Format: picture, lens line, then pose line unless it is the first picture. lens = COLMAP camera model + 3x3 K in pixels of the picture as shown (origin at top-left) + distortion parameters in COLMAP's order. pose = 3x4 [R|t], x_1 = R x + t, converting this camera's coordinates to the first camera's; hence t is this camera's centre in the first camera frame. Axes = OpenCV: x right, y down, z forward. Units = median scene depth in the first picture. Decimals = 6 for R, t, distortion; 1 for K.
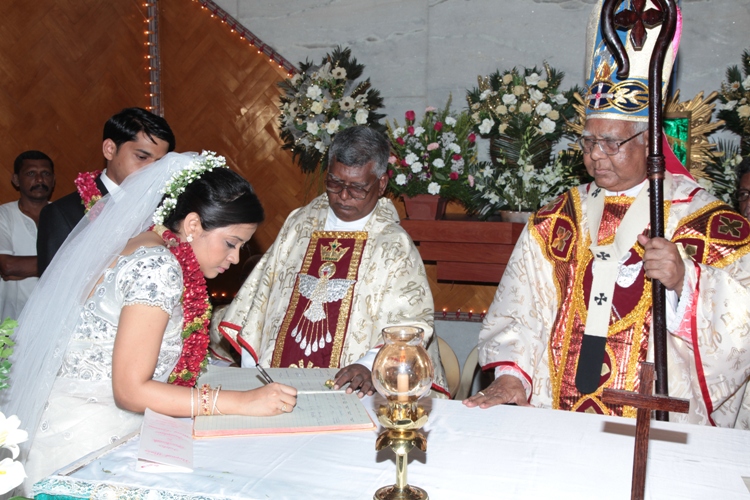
lens RADIAL K [[863.1, 0, 375.0], [0, 863.1, 250.0], [0, 0, 1]] dist [0.083294, 0.027823]
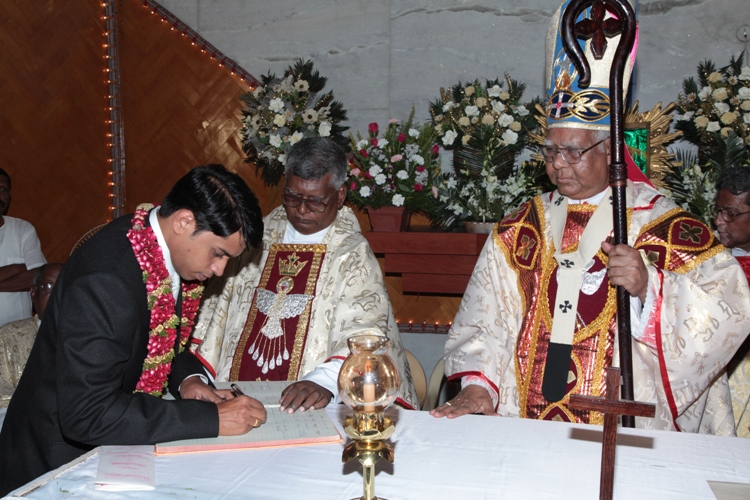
lens RADIAL K [[863.1, 0, 375.0], [0, 863.1, 250.0], [0, 0, 1]] dist [0.083294, 0.027823]
pose [[0.999111, -0.011621, 0.040520, 0.000366], [0.012320, 0.999779, -0.017031, 0.003002], [-0.040314, 0.017515, 0.999034, 0.005073]]
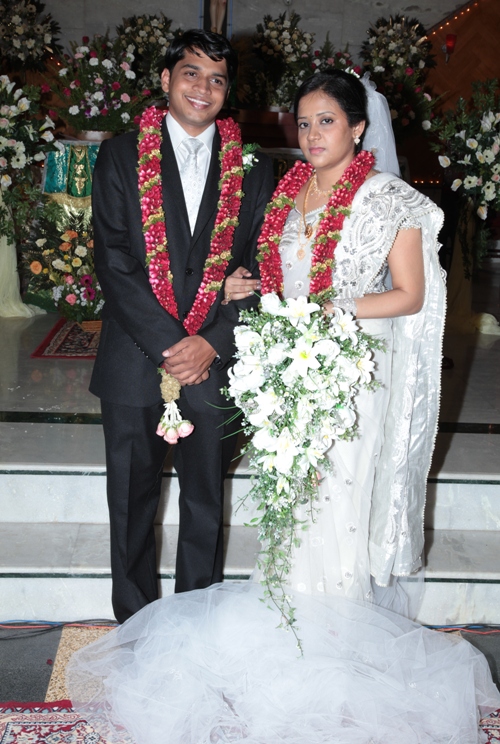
lens RADIAL K [[1107.8, 0, 250.0], [0, 1107.8, 372.0], [0, 0, 1]] dist [0.210239, 0.033896]
pose [[0.937308, -0.044354, 0.345669, -0.463047], [0.009454, 0.994739, 0.102003, 0.275243], [-0.348375, -0.092340, 0.932796, -1.270510]]
